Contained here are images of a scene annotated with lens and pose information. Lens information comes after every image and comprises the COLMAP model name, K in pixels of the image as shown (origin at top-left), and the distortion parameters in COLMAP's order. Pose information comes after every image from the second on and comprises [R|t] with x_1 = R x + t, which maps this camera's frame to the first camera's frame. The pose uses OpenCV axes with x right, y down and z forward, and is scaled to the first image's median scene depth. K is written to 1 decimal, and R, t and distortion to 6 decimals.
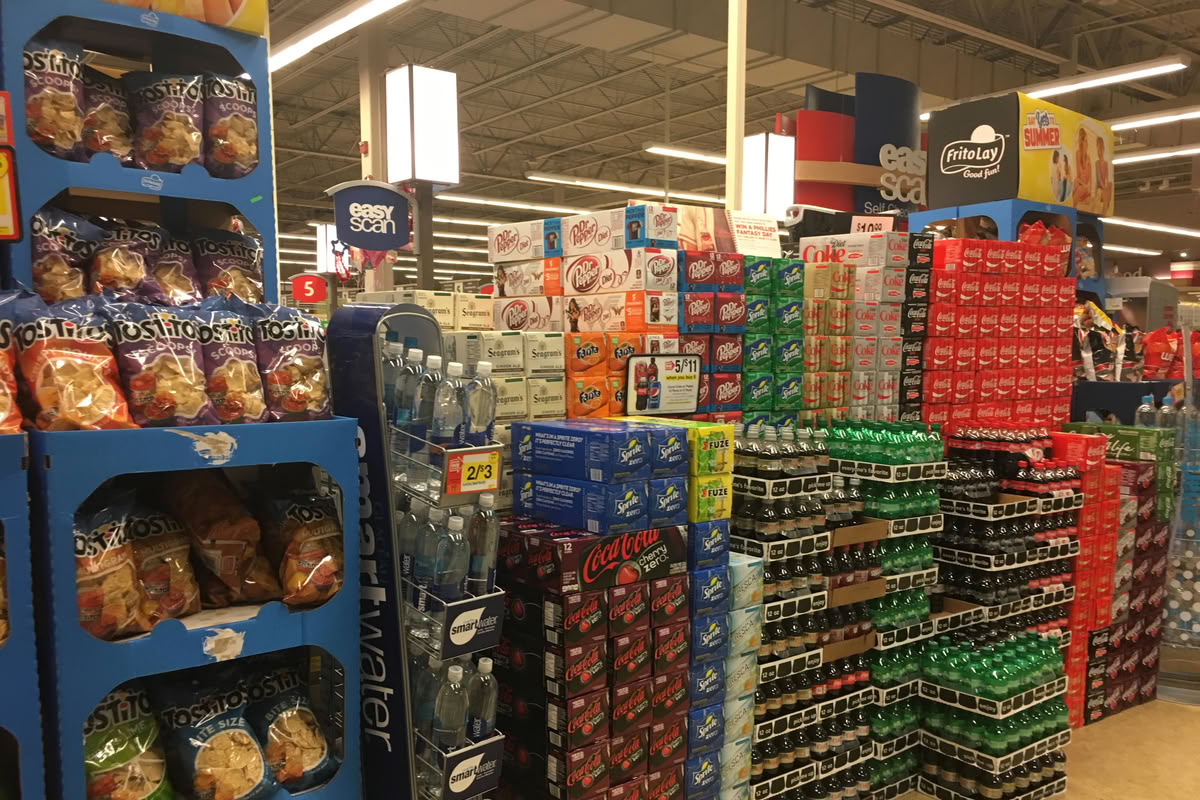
lens RADIAL K [[1011.9, 0, 607.3], [0, 1011.9, 444.5], [0, 0, 1]] dist [0.081870, -0.108808]
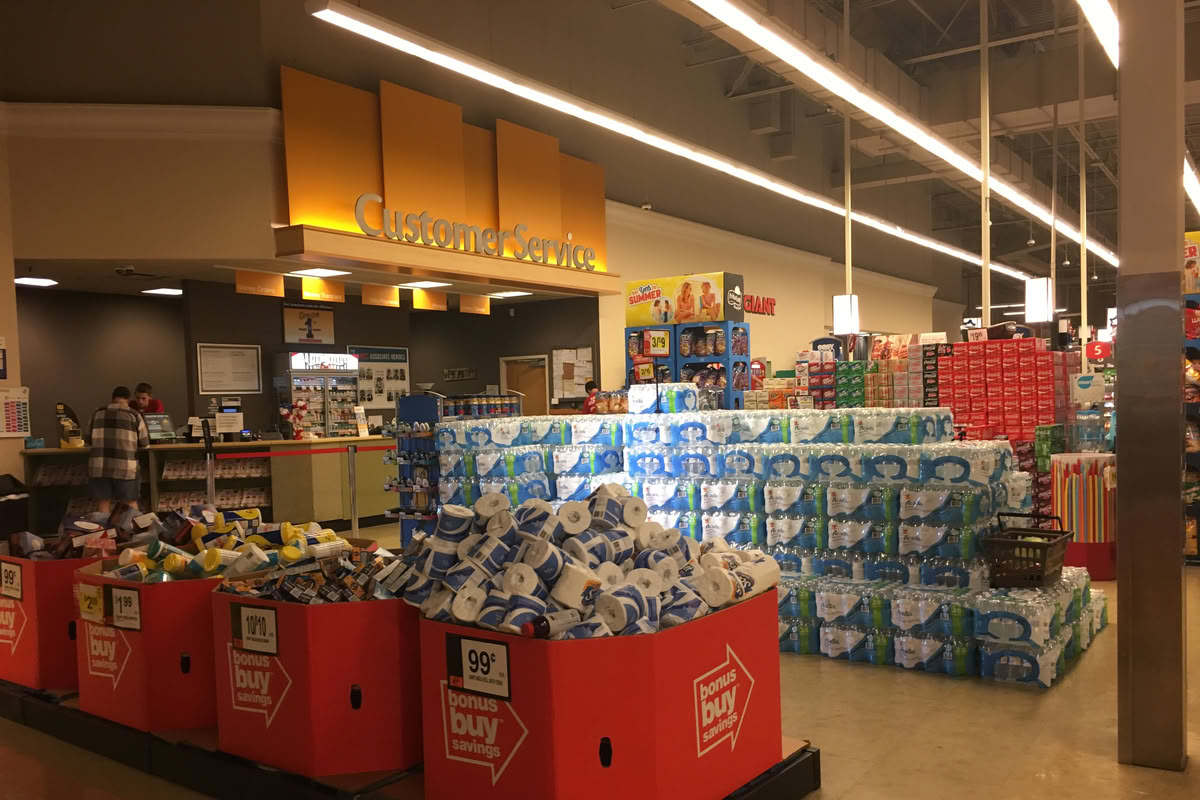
lens RADIAL K [[1011.9, 0, 607.3], [0, 1011.9, 444.5], [0, 0, 1]] dist [0.081870, -0.108808]
pose [[0.312899, 0.031175, -0.949275, 2.916009], [-0.060319, 0.998096, 0.012896, 0.063223], [0.947869, 0.053224, 0.314183, -0.607956]]
